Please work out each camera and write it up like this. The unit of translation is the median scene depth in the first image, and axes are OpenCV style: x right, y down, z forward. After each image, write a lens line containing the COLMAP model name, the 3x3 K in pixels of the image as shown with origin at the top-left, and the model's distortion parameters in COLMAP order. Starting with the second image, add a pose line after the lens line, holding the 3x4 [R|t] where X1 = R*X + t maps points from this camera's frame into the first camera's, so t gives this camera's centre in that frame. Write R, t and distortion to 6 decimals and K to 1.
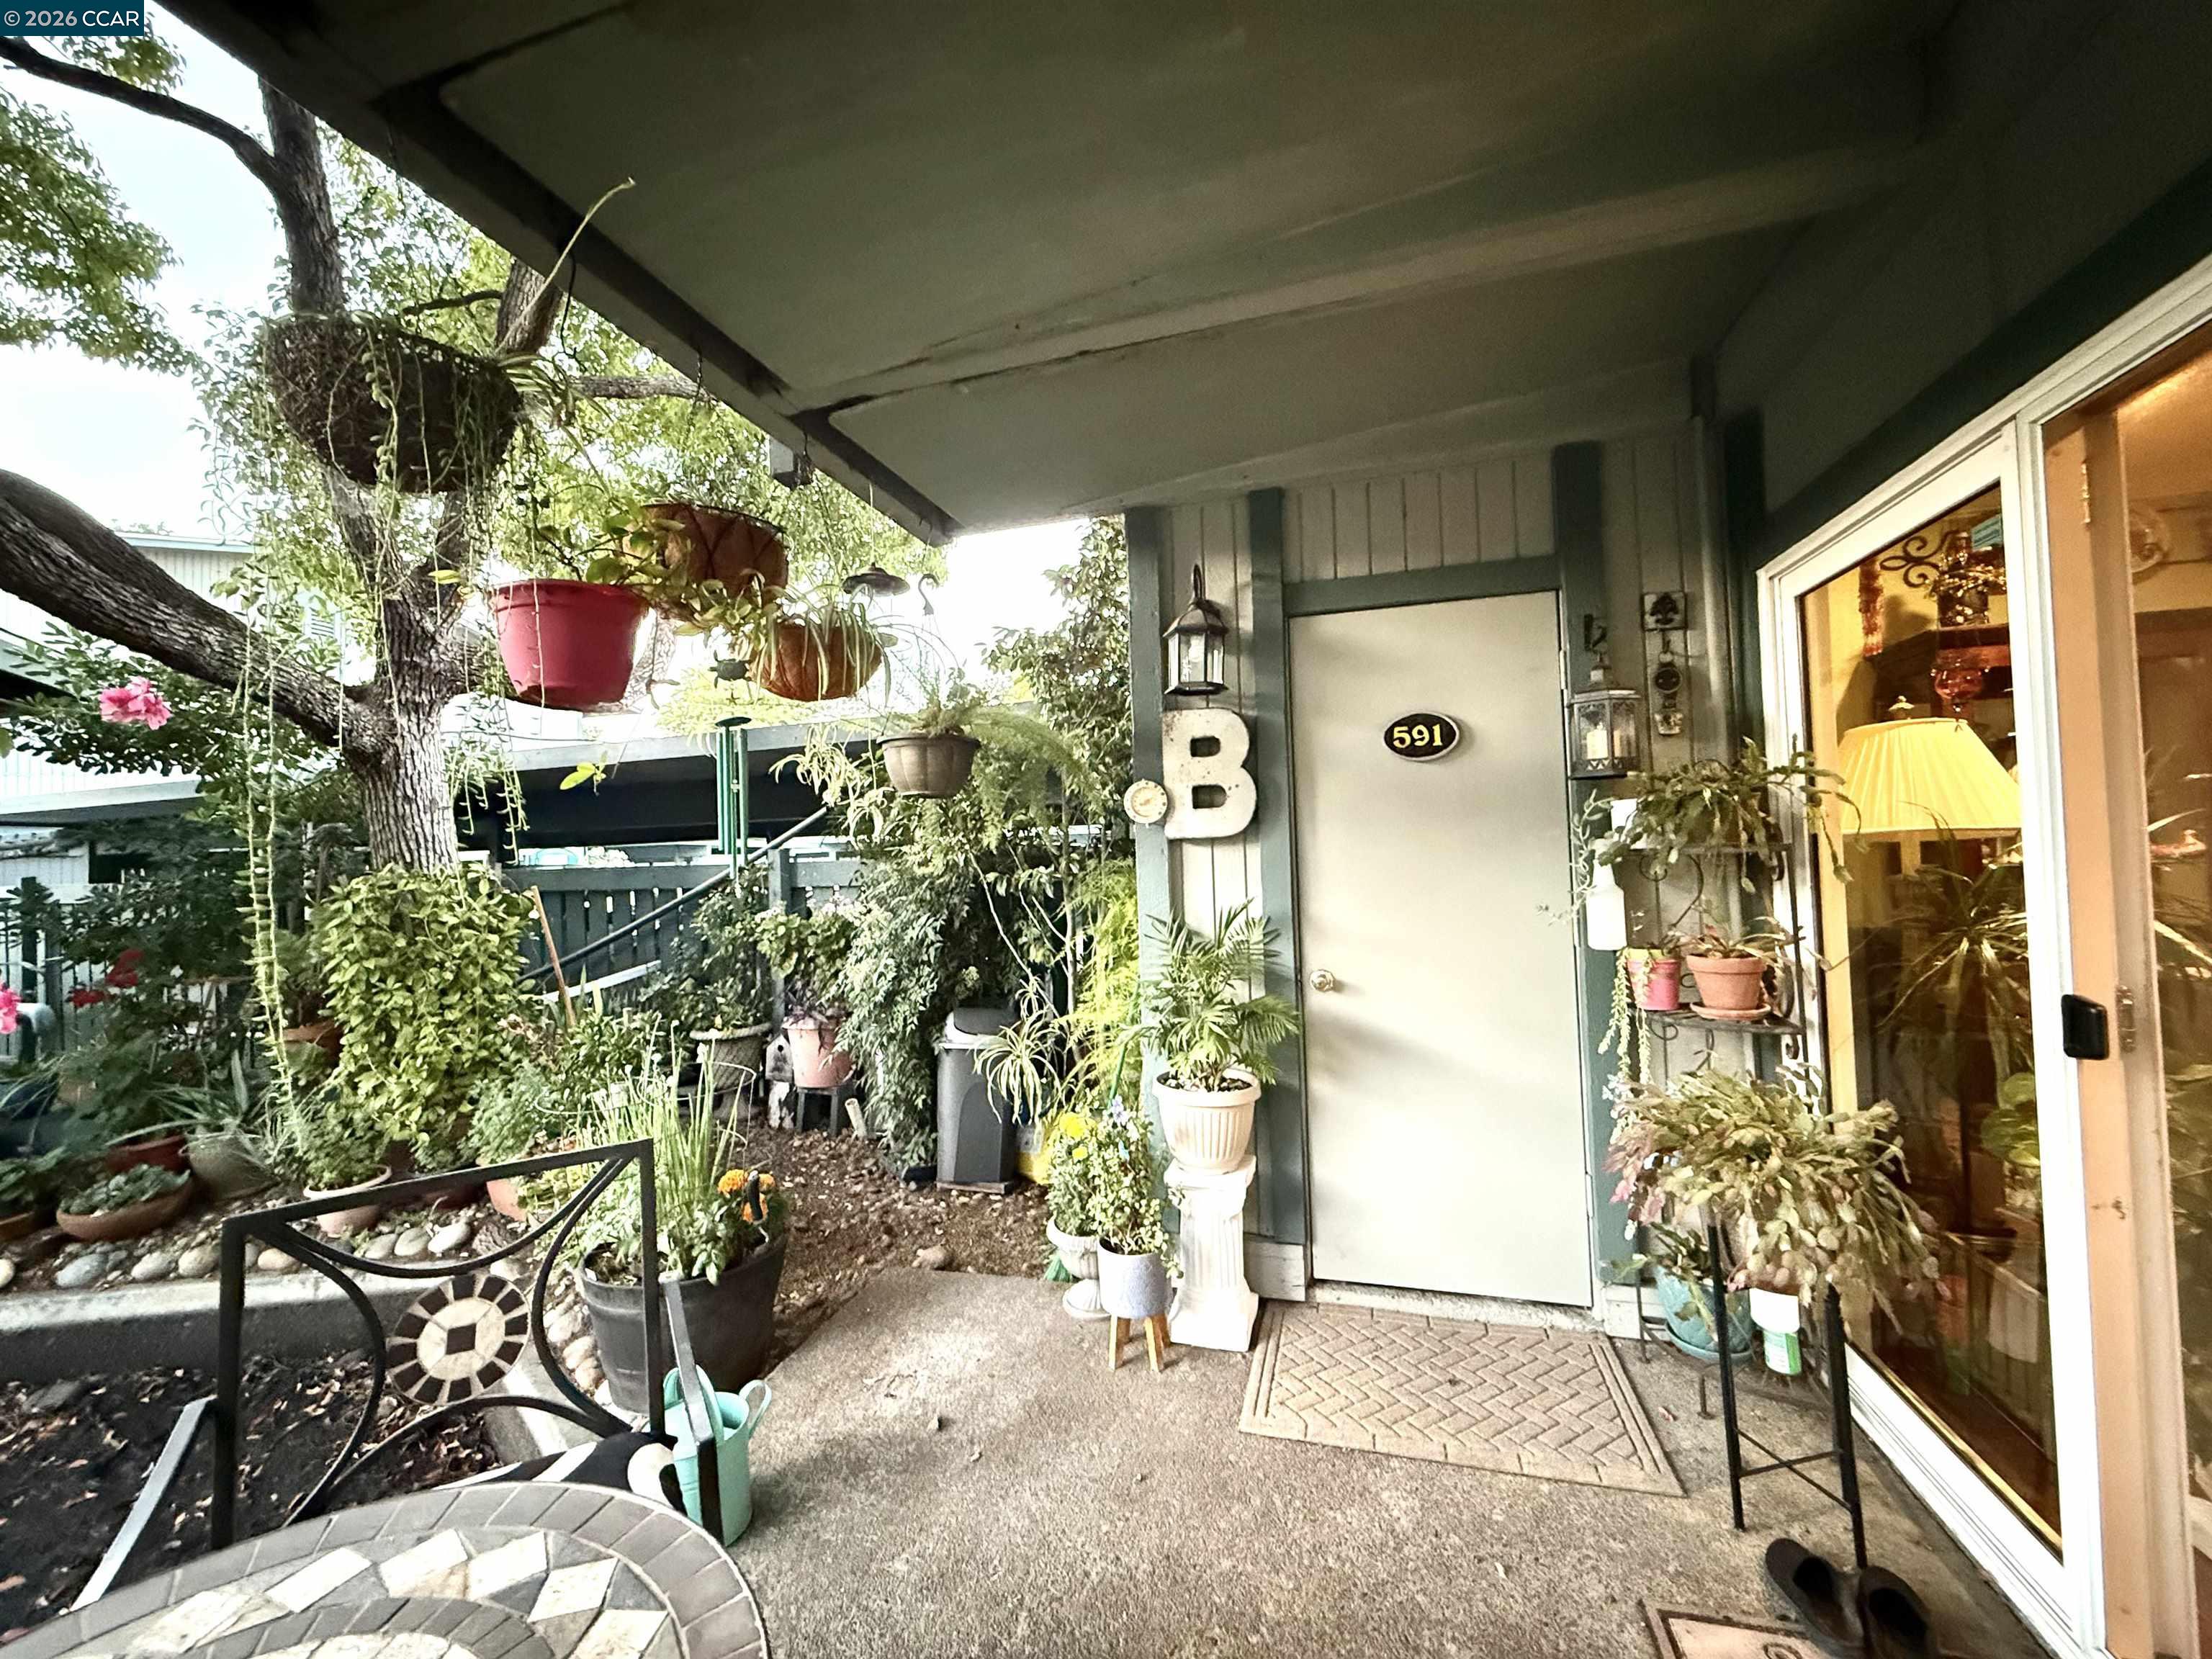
lens RADIAL K [[885.7, 0, 1101.5], [0, 885.7, 828.9], [0, 0, 1]] dist [0.002317, 0.000174]
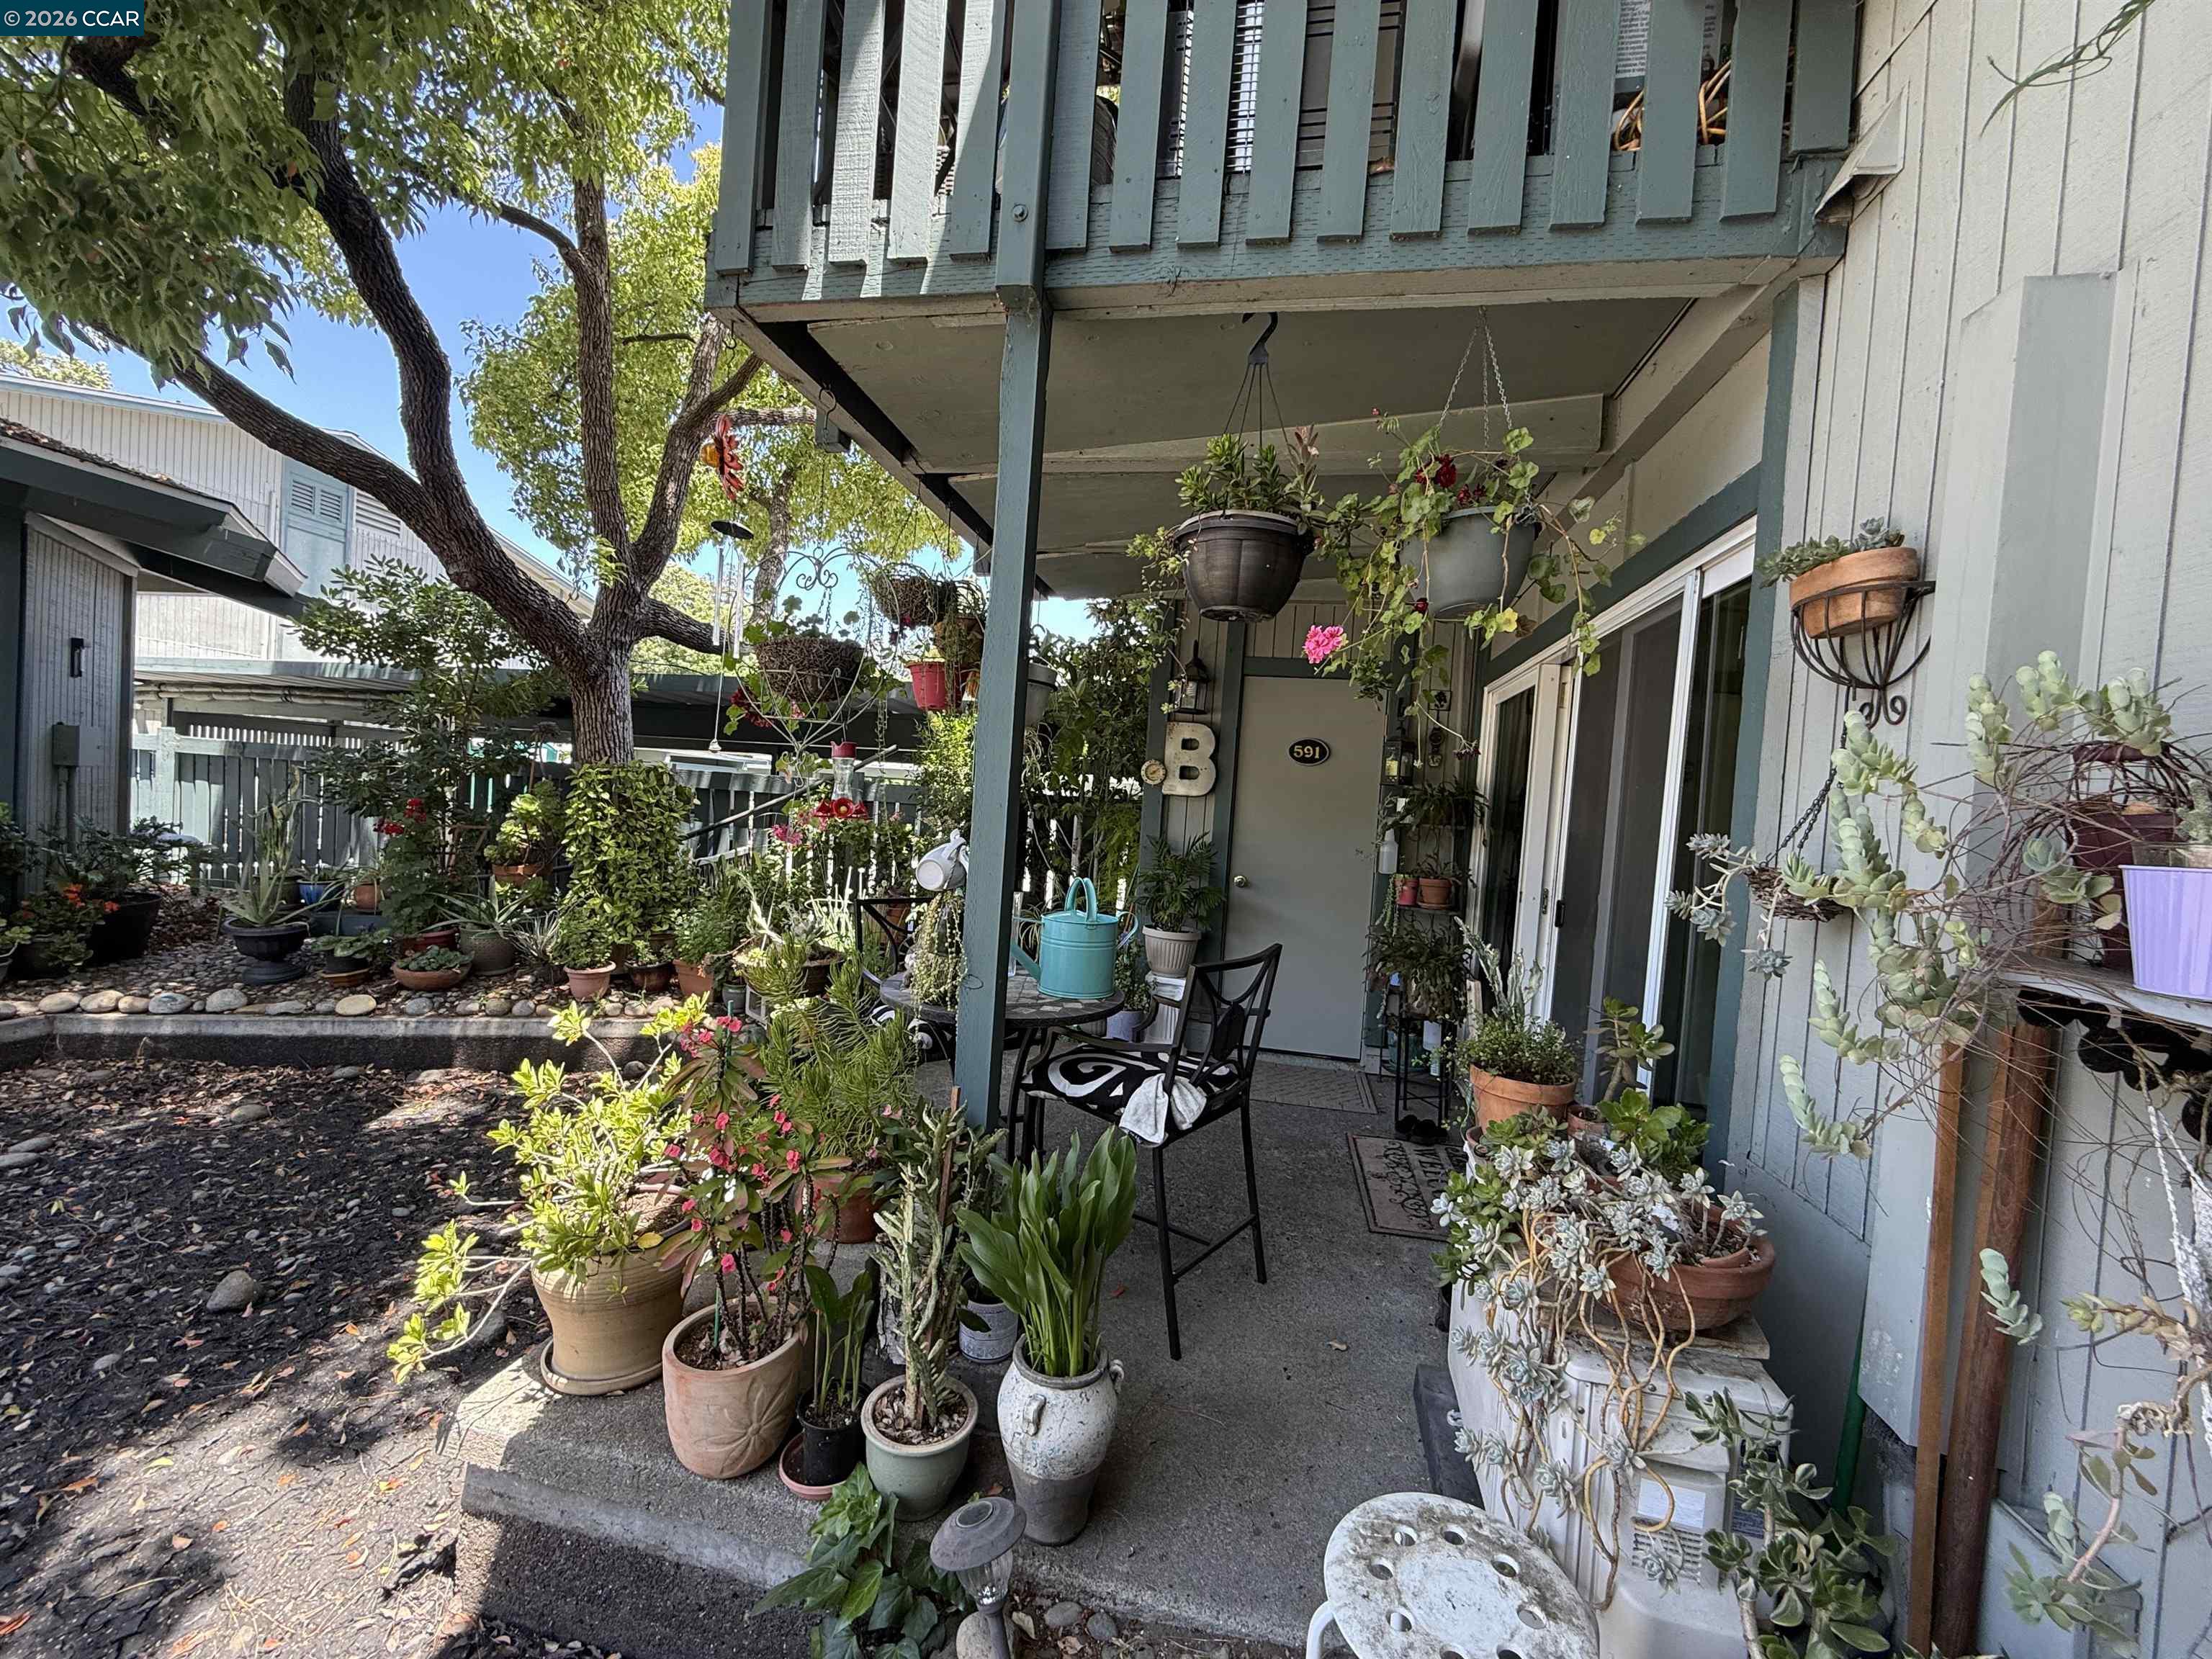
lens RADIAL K [[885.7, 0, 1101.5], [0, 885.7, 828.9], [0, 0, 1]] dist [0.002317, 0.000174]
pose [[0.992864, 0.094320, 0.072969, -0.171720], [-0.098690, 0.993380, 0.058795, -0.012336], [-0.066941, -0.065577, 0.995600, -0.764544]]
